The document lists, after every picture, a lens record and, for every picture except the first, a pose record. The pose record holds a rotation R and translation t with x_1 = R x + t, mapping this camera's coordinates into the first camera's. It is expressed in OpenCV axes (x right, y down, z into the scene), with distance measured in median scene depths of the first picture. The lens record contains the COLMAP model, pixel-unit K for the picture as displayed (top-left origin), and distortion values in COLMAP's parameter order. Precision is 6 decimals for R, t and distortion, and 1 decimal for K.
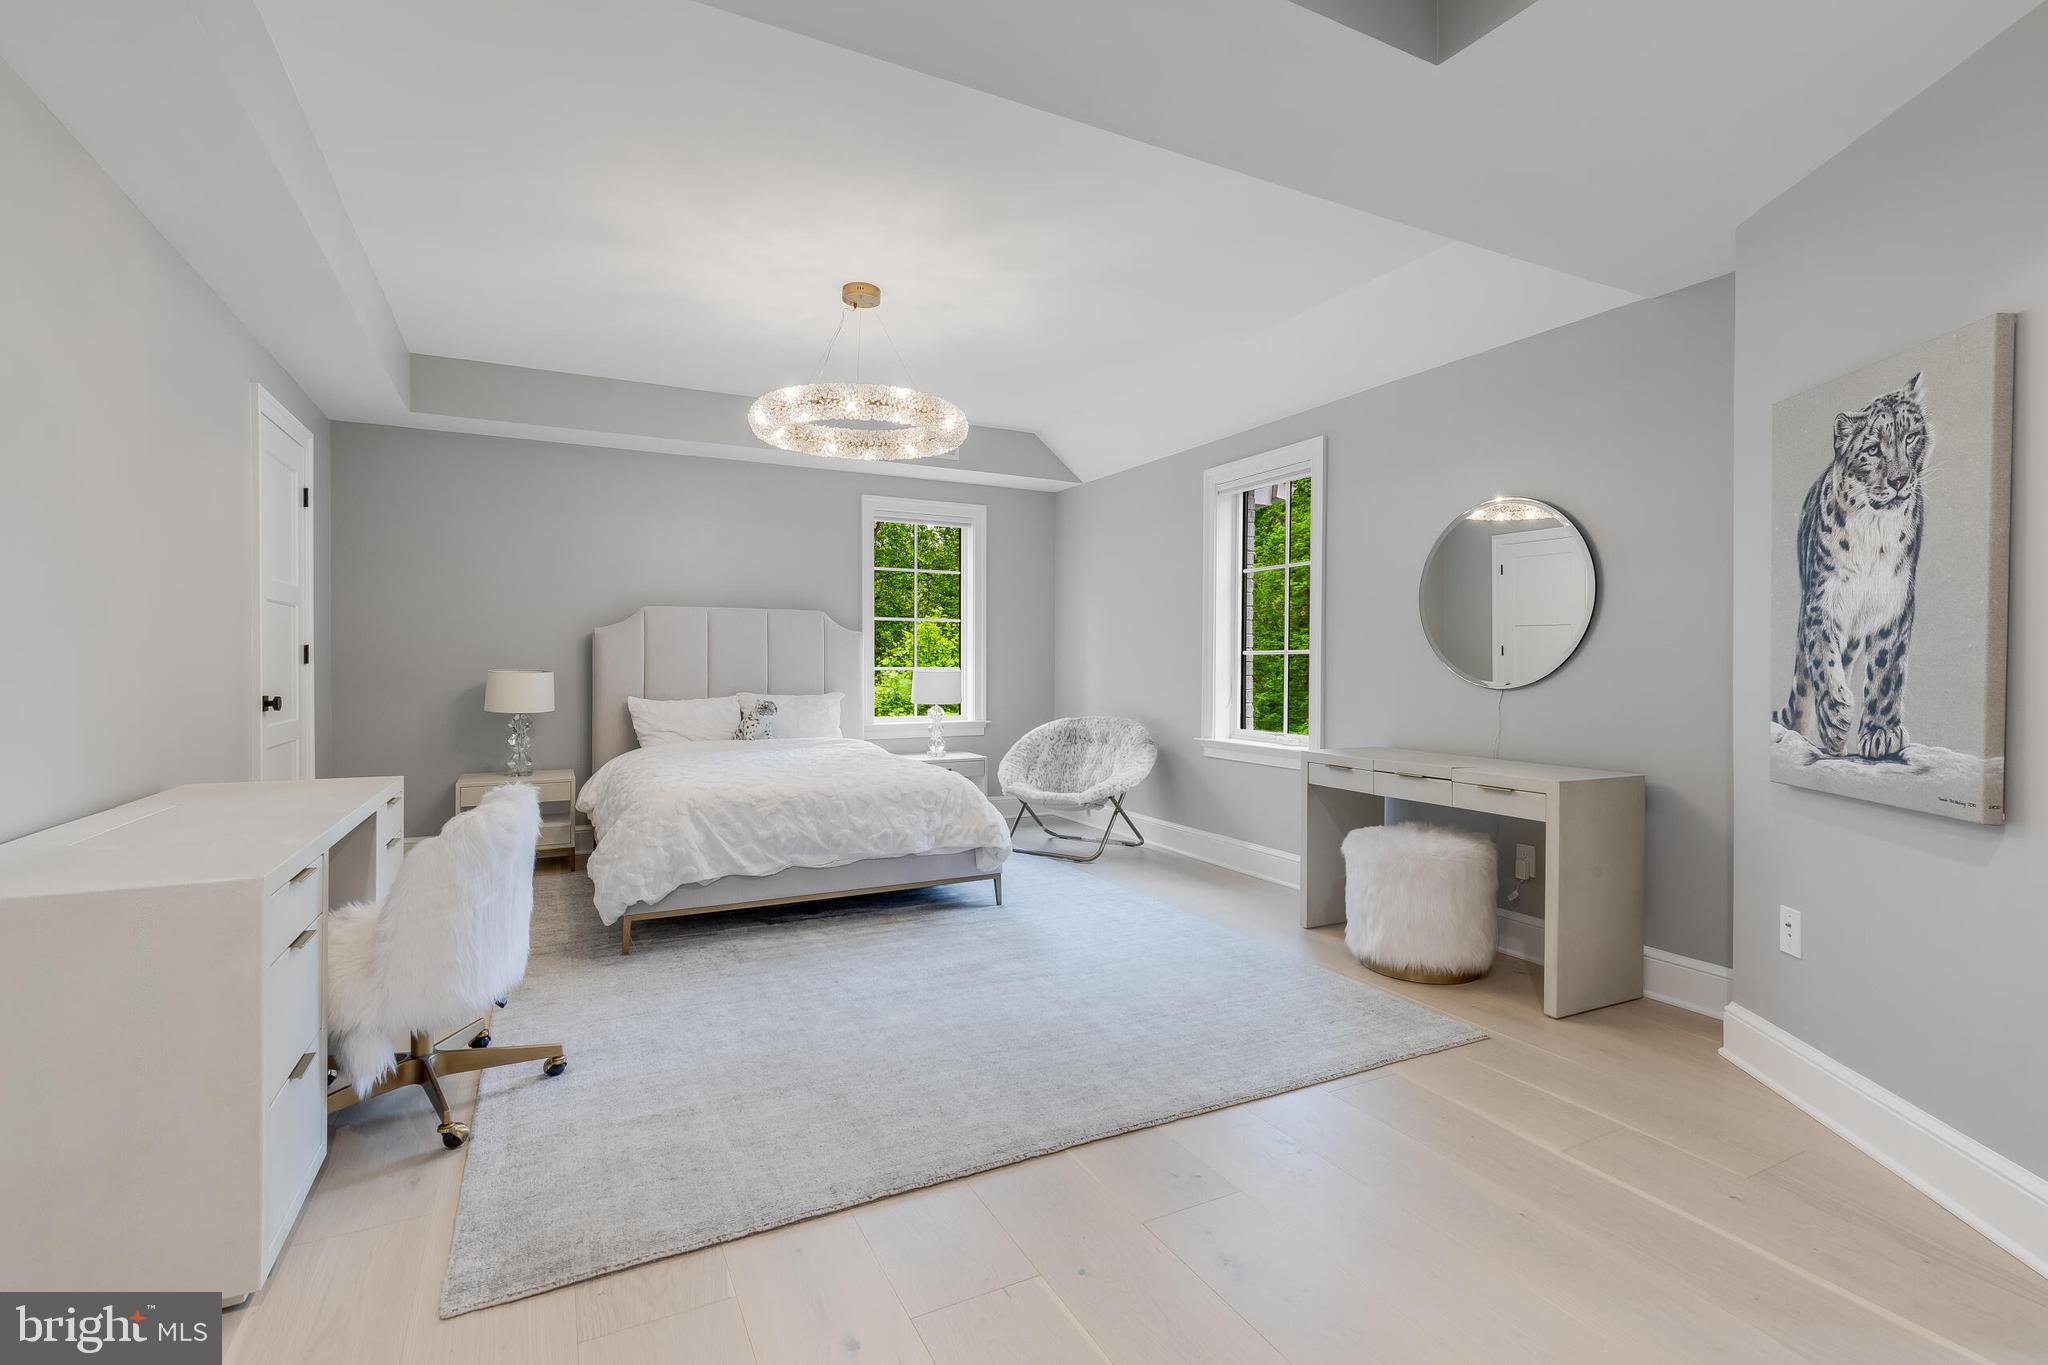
lens RADIAL K [[979.3, 0, 1029.9], [0, 979.3, 670.0], [0, 0, 1]] dist [-0.002487, -0.000528]
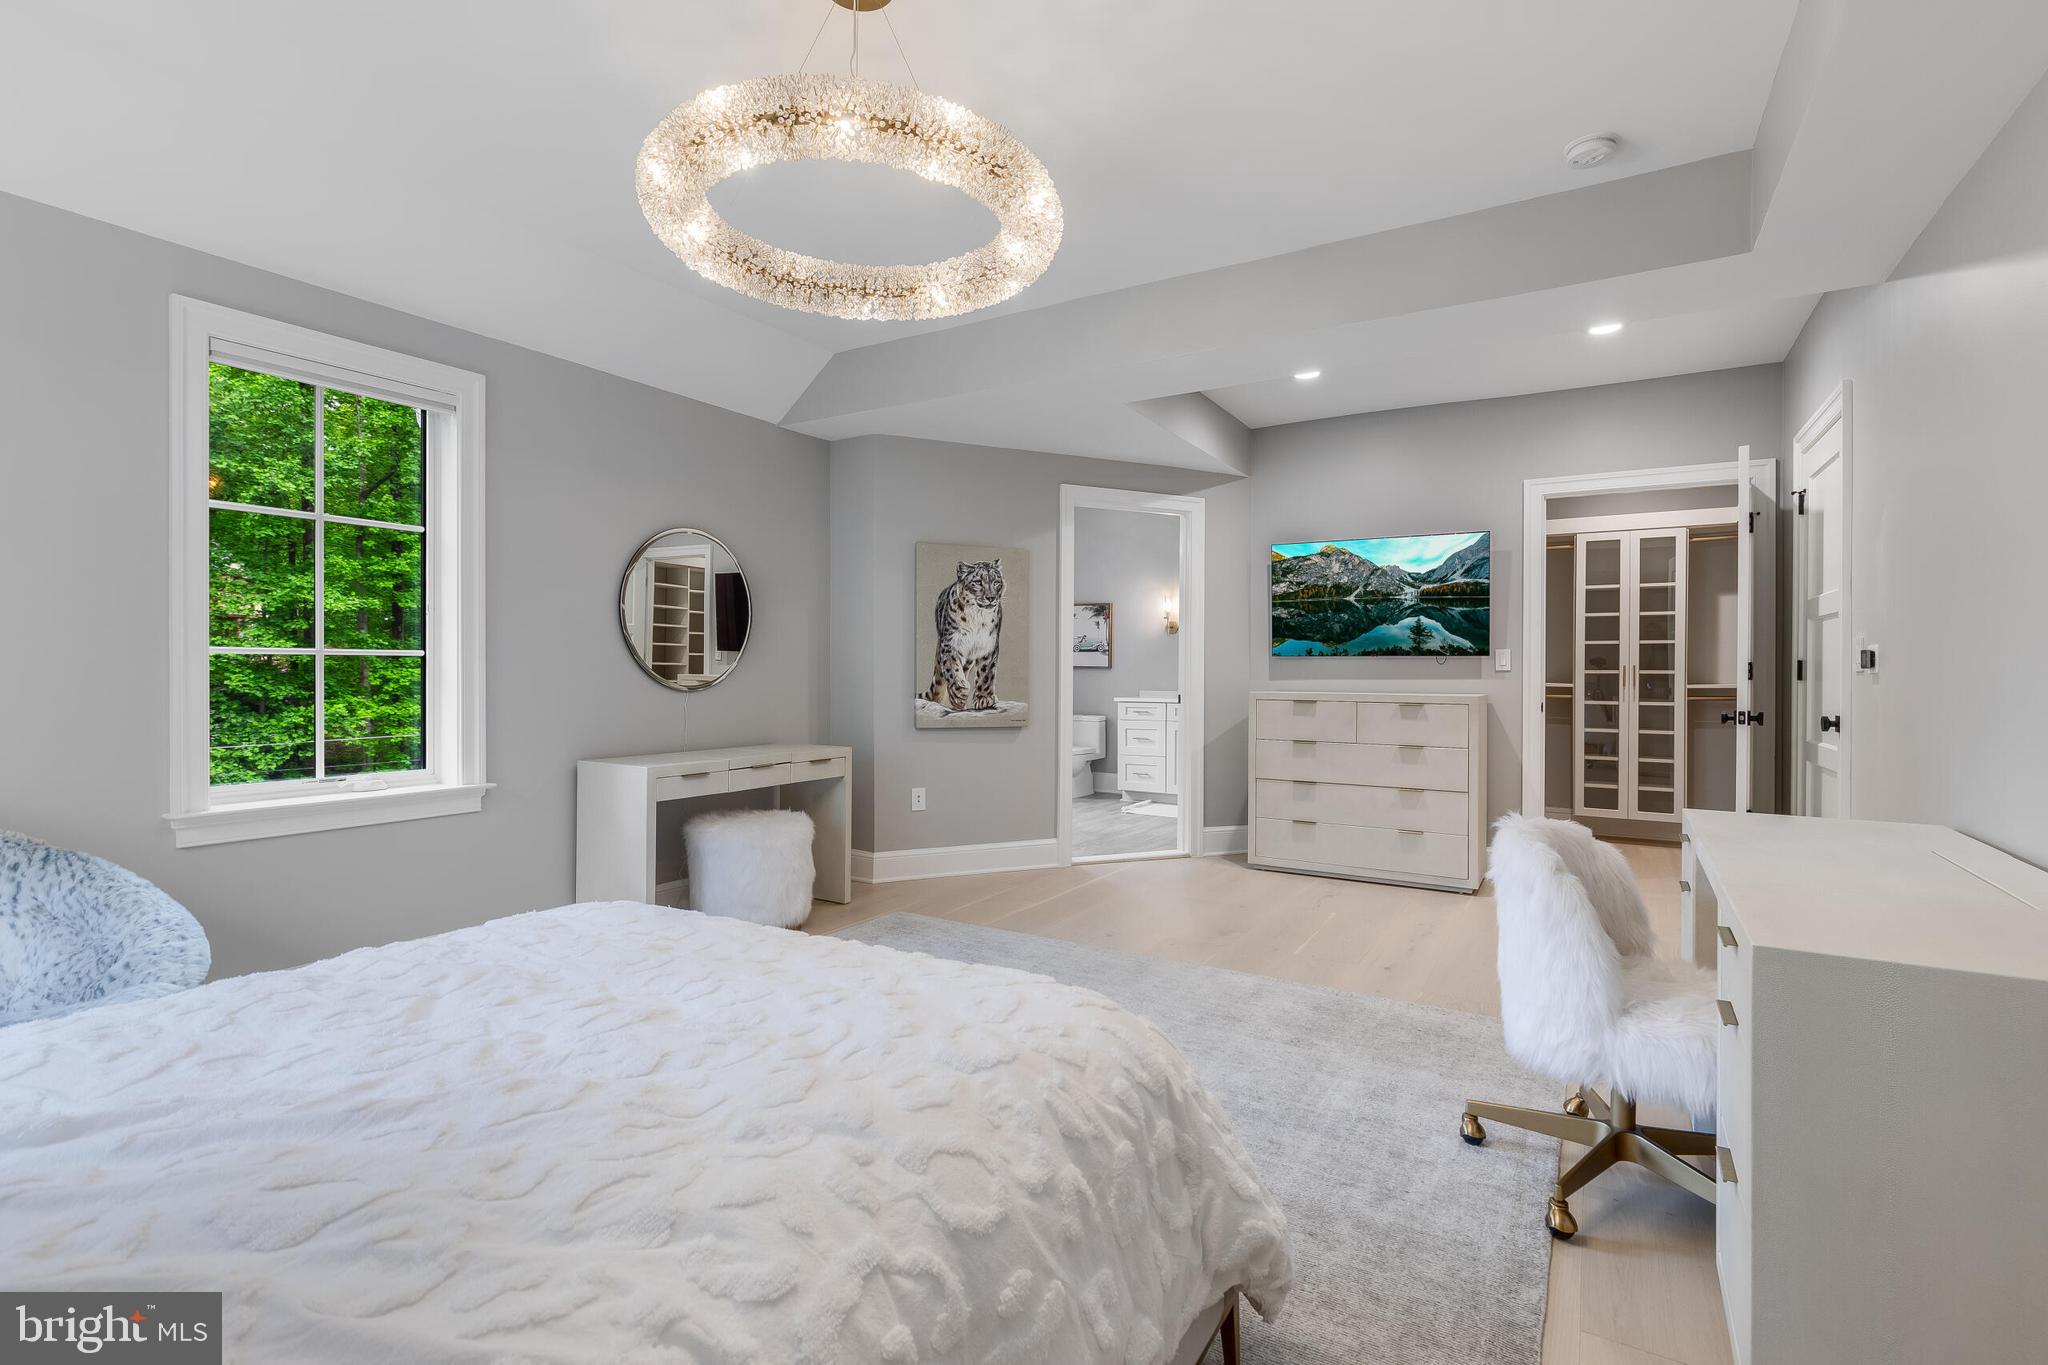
lens RADIAL K [[979.3, 0, 1026.6], [0, 979.3, 673.3], [0, 0, 1]] dist [-0.002487, -0.000528]
pose [[-0.546254, 0.001171, 0.837619, -1.204329], [0.003215, 0.999995, 0.000699, -0.000785], [-0.837613, 0.003075, -0.546255, 2.162151]]
